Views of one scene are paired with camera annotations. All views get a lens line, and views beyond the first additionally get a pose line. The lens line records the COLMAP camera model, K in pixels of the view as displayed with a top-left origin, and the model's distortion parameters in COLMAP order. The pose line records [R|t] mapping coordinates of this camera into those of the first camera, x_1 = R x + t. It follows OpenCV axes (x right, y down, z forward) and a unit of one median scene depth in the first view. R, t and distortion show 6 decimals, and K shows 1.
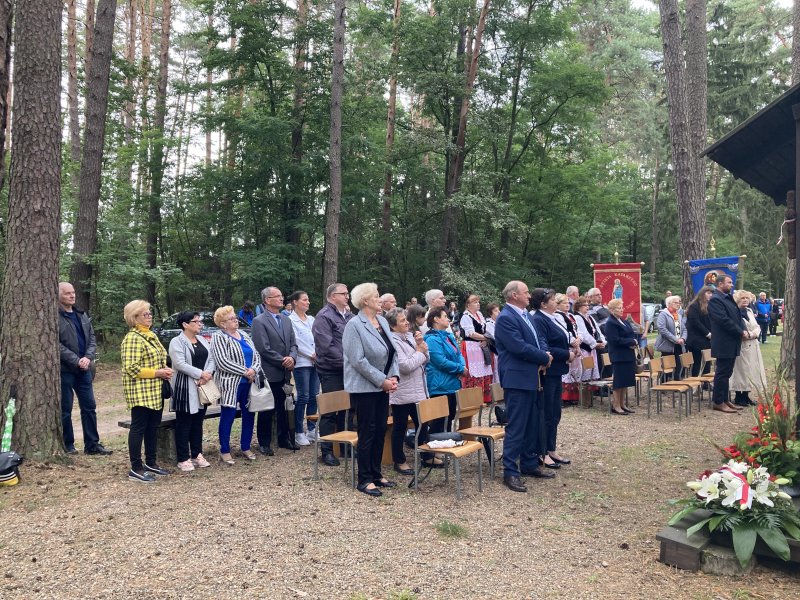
lens RADIAL K [[658.8, 0, 398.0], [0, 658.8, 304.0], [0, 0, 1]] dist [0.054549, -0.037641]
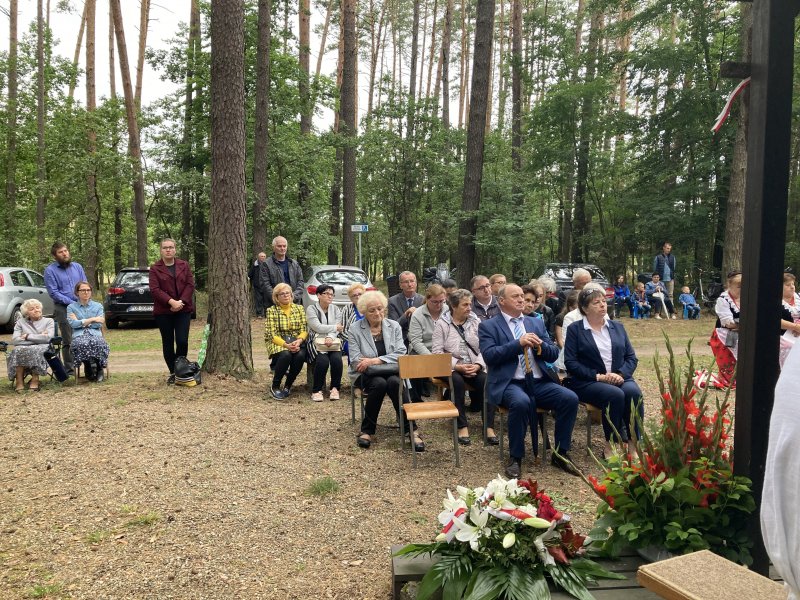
lens RADIAL K [[658.8, 0, 402.2], [0, 658.8, 301.7], [0, 0, 1]] dist [0.054549, -0.037641]
pose [[0.706635, 0.041567, -0.706357, 0.616420], [0.004437, 0.997993, 0.063168, 0.015139], [0.707565, -0.047771, 0.705032, 0.334157]]
